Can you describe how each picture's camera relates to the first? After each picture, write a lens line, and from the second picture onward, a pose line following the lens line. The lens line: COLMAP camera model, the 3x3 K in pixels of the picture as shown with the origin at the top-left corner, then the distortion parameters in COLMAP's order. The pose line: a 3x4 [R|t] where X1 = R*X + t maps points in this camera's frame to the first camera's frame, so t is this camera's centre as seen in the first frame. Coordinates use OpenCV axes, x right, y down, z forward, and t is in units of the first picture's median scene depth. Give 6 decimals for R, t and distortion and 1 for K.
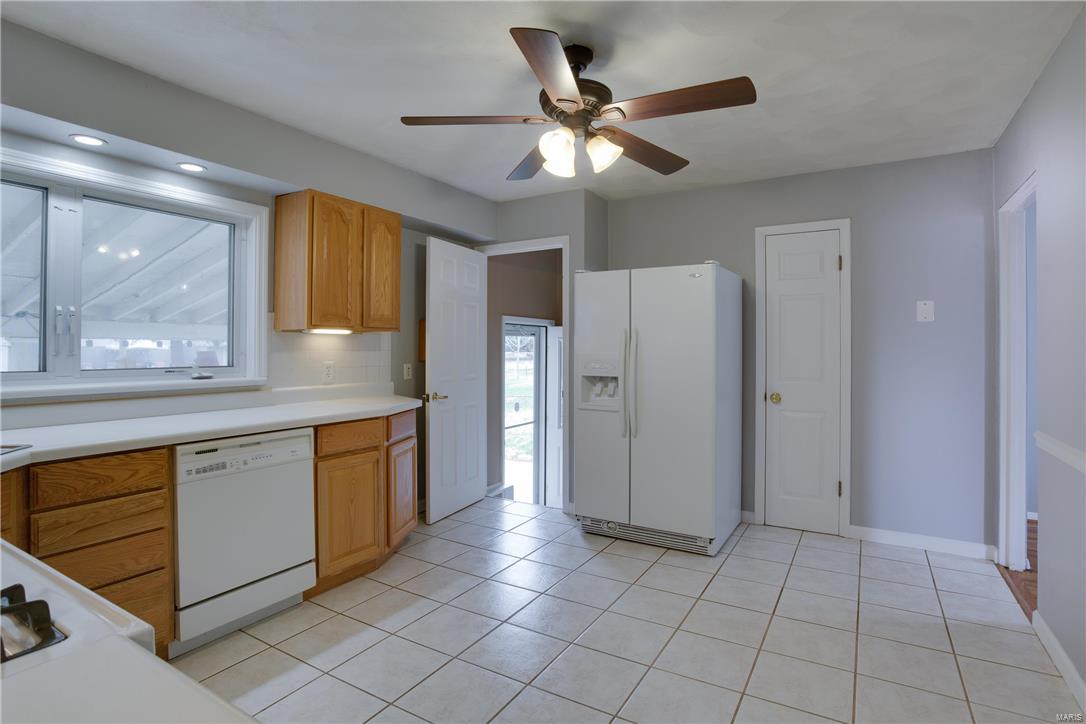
lens RADIAL K [[549.1, 0, 535.8], [0, 549.1, 346.4], [0, 0, 1]] dist [-0.060801, 0.021214]
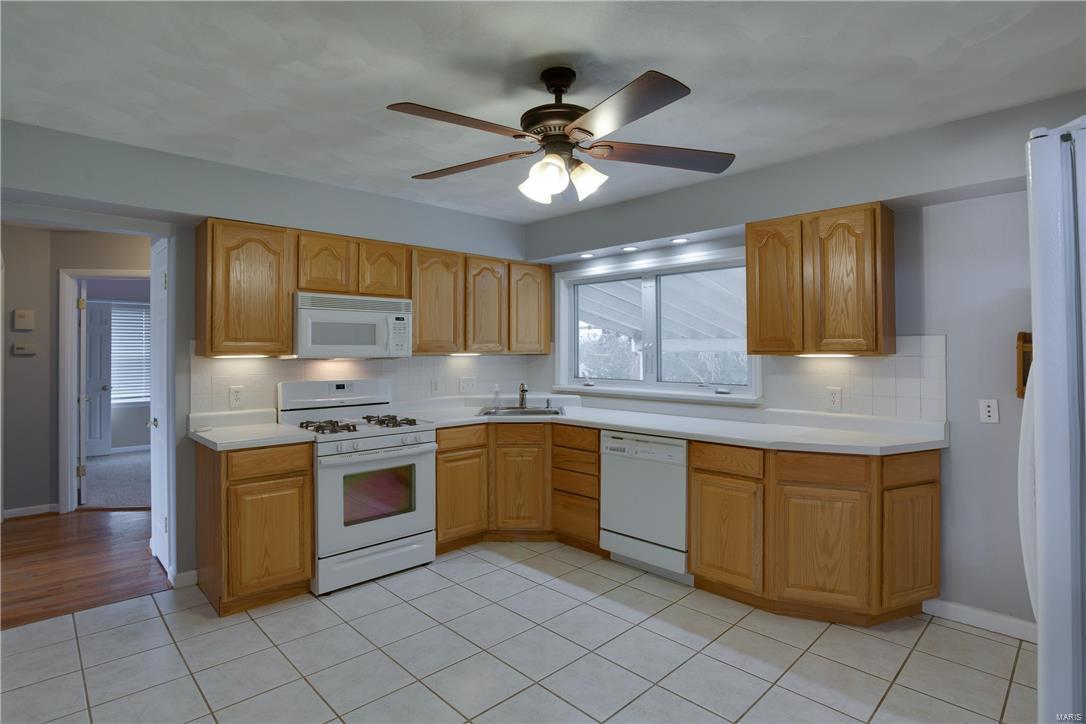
lens RADIAL K [[549.1, 0, 535.8], [0, 549.1, 346.4], [0, 0, 1]] dist [-0.060801, 0.021214]
pose [[-0.256711, -0.007315, -0.966461, 0.836338], [0.008659, 0.999914, -0.009868, -0.048073], [0.966450, -0.010902, -0.256625, 1.004851]]
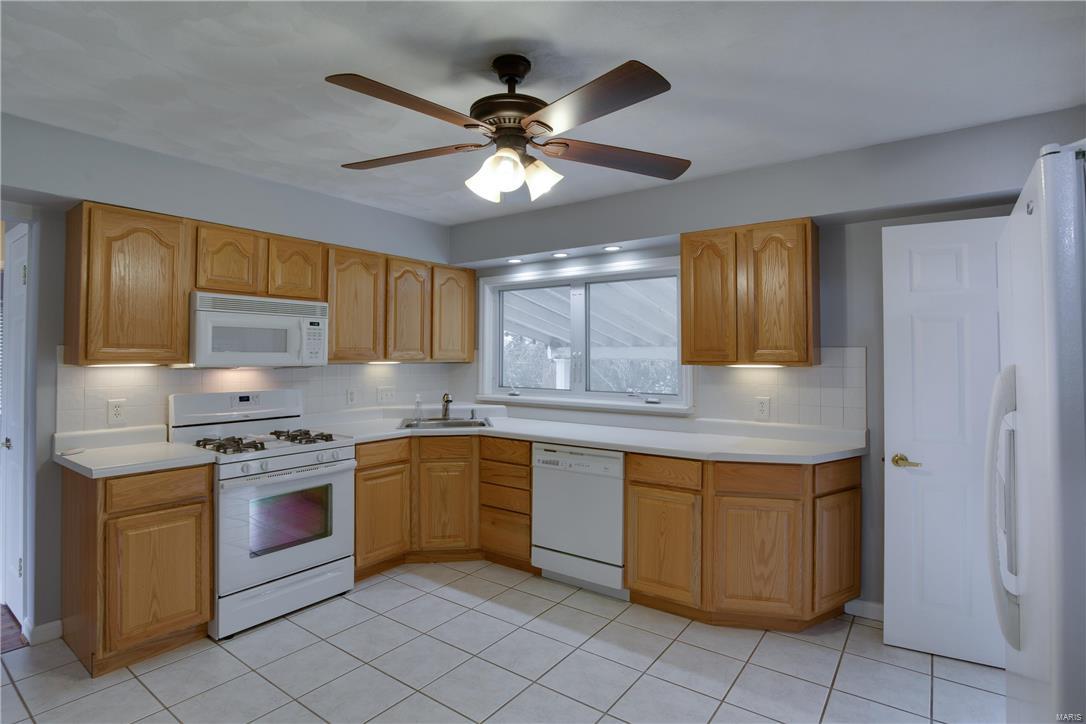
lens RADIAL K [[549.1, 0, 535.8], [0, 549.1, 346.4], [0, 0, 1]] dist [-0.060801, 0.021214]
pose [[-0.090599, -0.018896, -0.995708, 0.783336], [0.003857, 0.999806, -0.019325, -0.056496], [0.995880, -0.005591, -0.090509, 0.935130]]
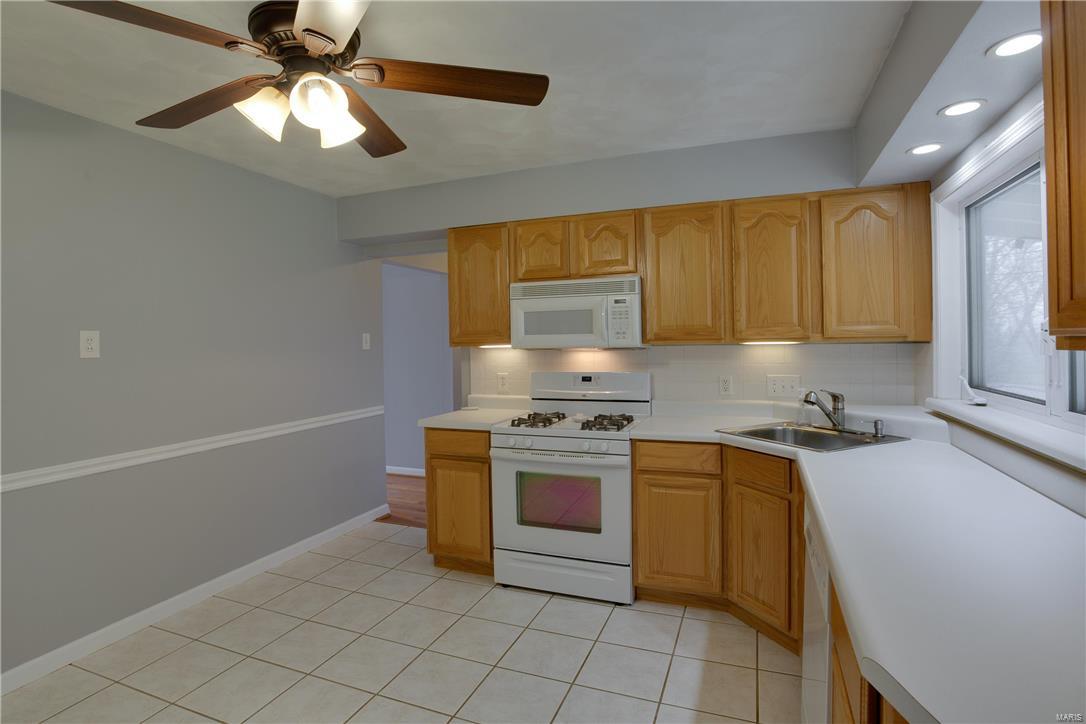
lens RADIAL K [[549.1, 0, 535.8], [0, 549.1, 346.4], [0, 0, 1]] dist [-0.060801, 0.021214]
pose [[-0.985221, 0.016397, -0.170500, -0.072954], [0.016018, 0.999865, 0.003597, -0.046585], [0.170536, 0.000813, -0.985351, 1.438008]]
